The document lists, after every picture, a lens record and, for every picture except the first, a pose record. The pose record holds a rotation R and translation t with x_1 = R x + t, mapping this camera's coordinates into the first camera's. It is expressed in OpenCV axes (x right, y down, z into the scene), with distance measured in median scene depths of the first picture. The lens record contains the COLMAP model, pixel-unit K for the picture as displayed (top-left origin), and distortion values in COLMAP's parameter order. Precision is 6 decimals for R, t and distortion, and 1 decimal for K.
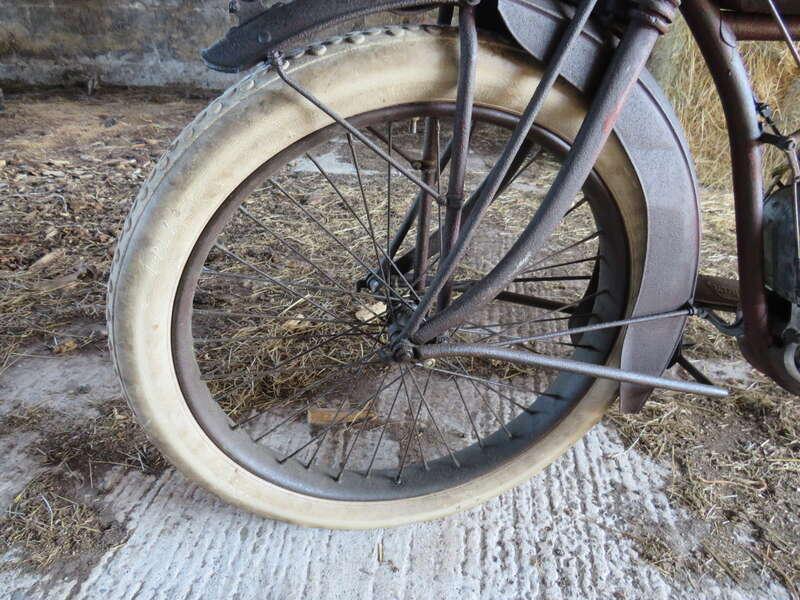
lens RADIAL K [[563.1, 0, 395.7], [0, 563.1, 303.0], [0, 0, 1]] dist [-0.034666, 0.013748]
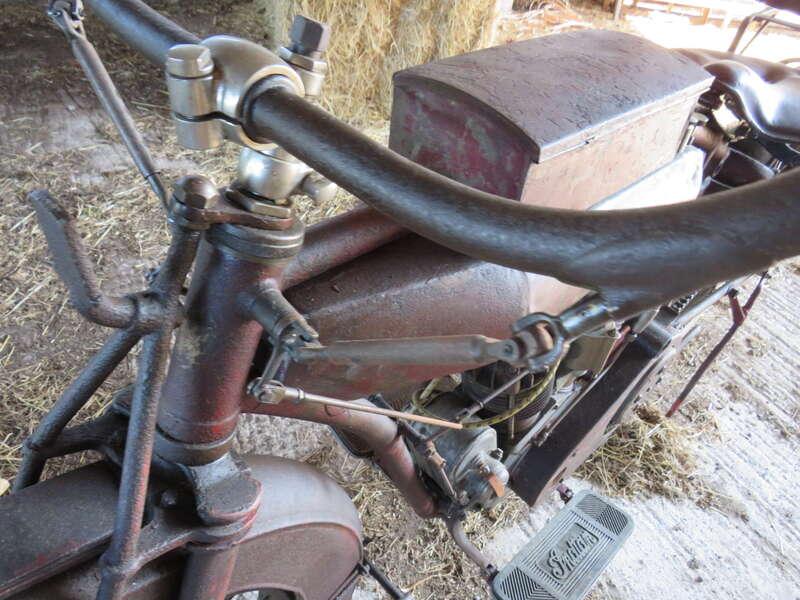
lens RADIAL K [[563.1, 0, 395.4], [0, 563.1, 302.2], [0, 0, 1]] dist [-0.034666, 0.013748]
pose [[0.833714, -0.306962, 0.459016, 0.088129], [0.186240, 0.938859, 0.289582, -0.190723], [-0.519842, -0.155941, 0.839909, 0.086184]]
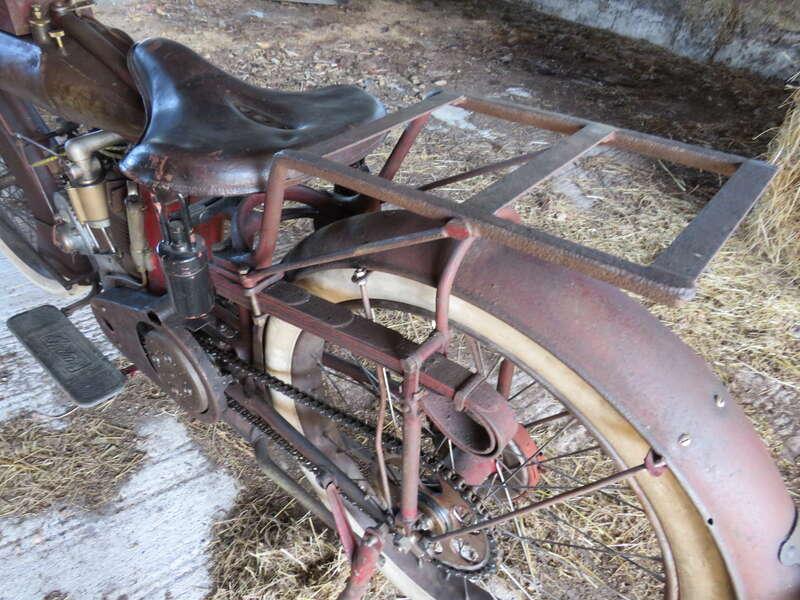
lens RADIAL K [[563.1, 0, 393.9], [0, 563.1, 302.3], [0, 0, 1]] dist [-0.034666, 0.013748]
pose [[0.655696, 0.474779, -0.587067, 0.692709], [-0.380629, 0.879373, 0.286050, -0.201178], [0.652062, 0.035893, 0.757316, 0.118195]]
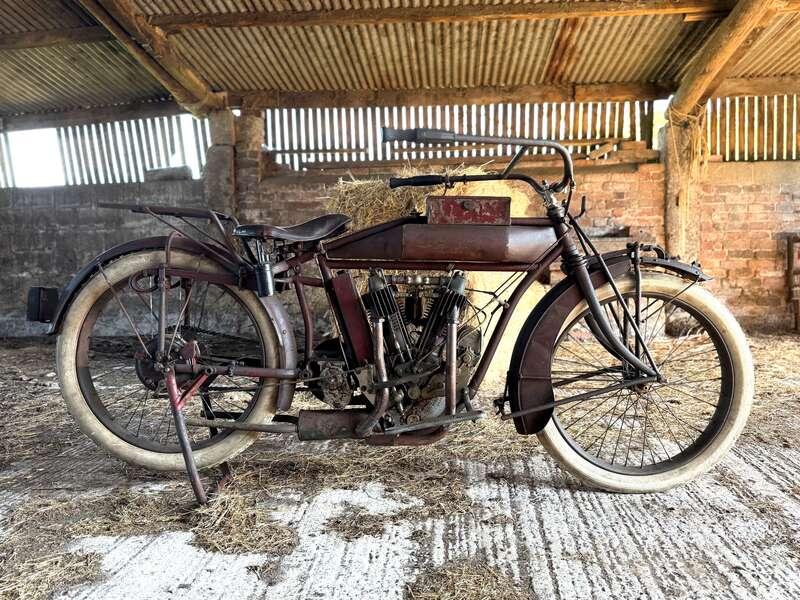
lens RADIAL K [[584.3, 0, 403.9], [0, 584.3, 300.4], [0, 0, 1]] dist [0.038488, -0.061843]
pose [[0.998412, -0.051056, 0.023788, 0.632431], [0.056322, 0.910150, -0.410432, 0.176659], [-0.000696, 0.411121, 0.911581, -0.294605]]
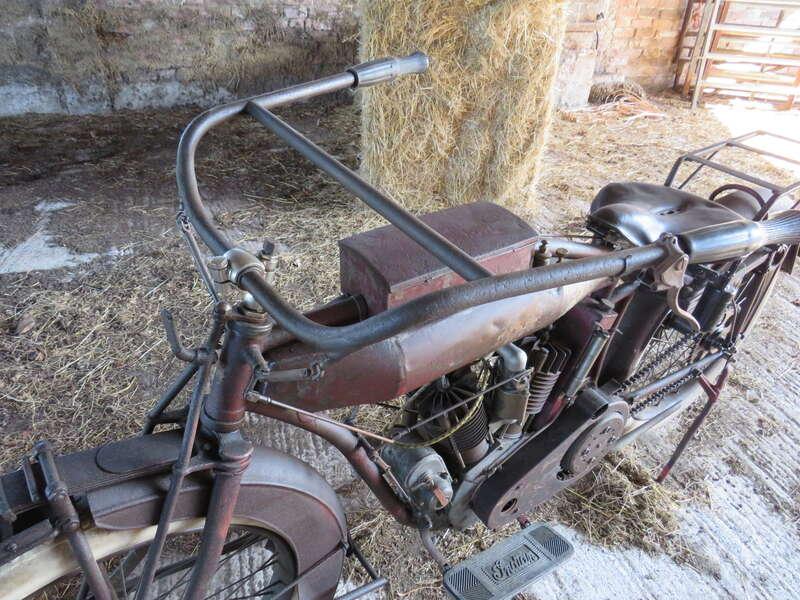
lens RADIAL K [[563.1, 0, 397.2], [0, 563.1, 303.8], [0, 0, 1]] dist [-0.034666, 0.013748]
pose [[0.913306, -0.221972, 0.341467, 0.096661], [0.182002, 0.972492, 0.145380, -0.210541], [-0.364345, -0.070629, 0.928582, -0.065399]]
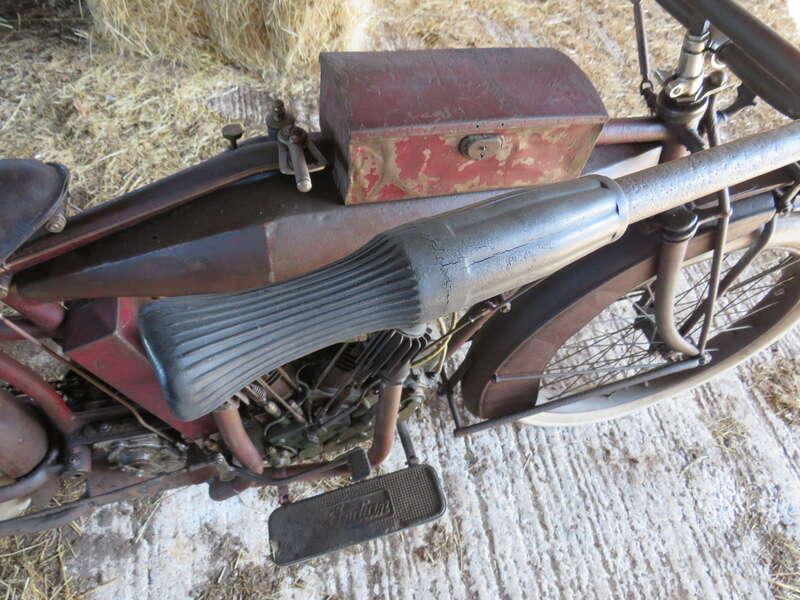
lens RADIAL K [[563.1, 0, 393.7], [0, 563.1, 303.7], [0, 0, 1]] dist [-0.034666, 0.013748]
pose [[0.954626, -0.201462, 0.219323, 0.646912], [0.080371, 0.883414, 0.461649, -0.257810], [-0.286758, -0.423075, 0.859522, 0.110137]]
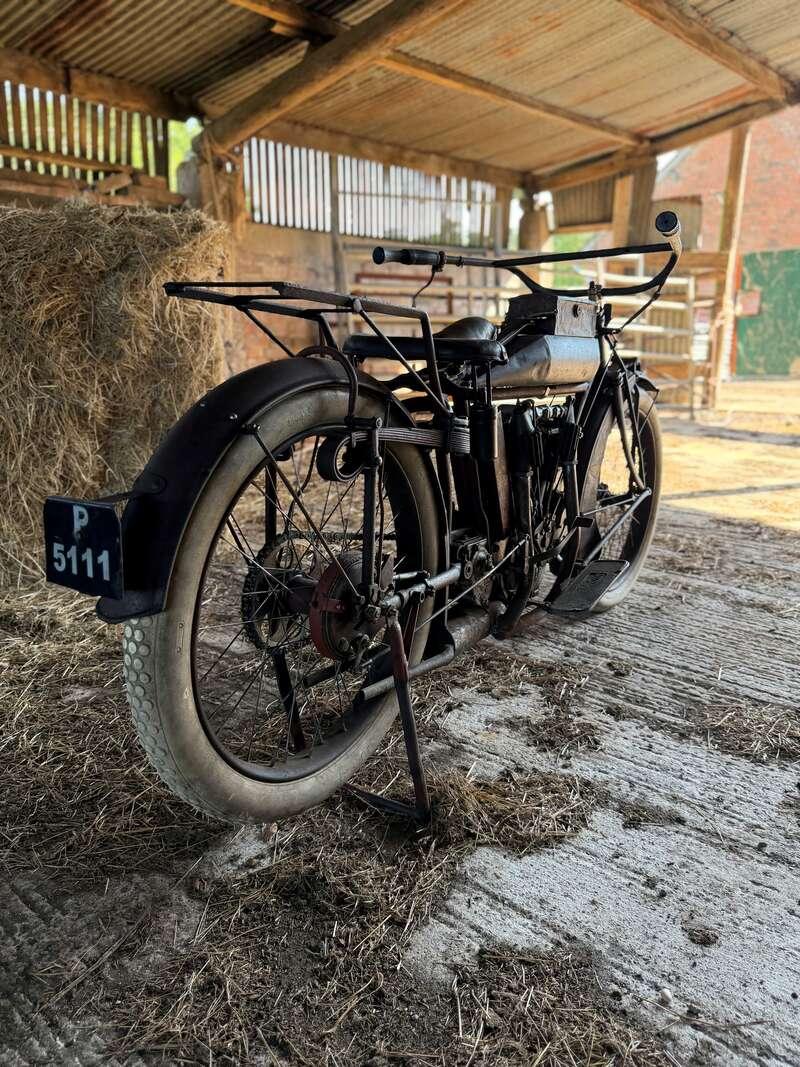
lens RADIAL K [[779.3, 0, 399.2], [0, 779.3, 534.6], [0, 0, 1]] dist [0.038488, -0.061843]
pose [[0.545469, -0.248016, 0.800594, -0.007568], [0.408107, 0.912922, 0.004757, -0.091147], [-0.732060, 0.324133, 0.599188, 0.046951]]
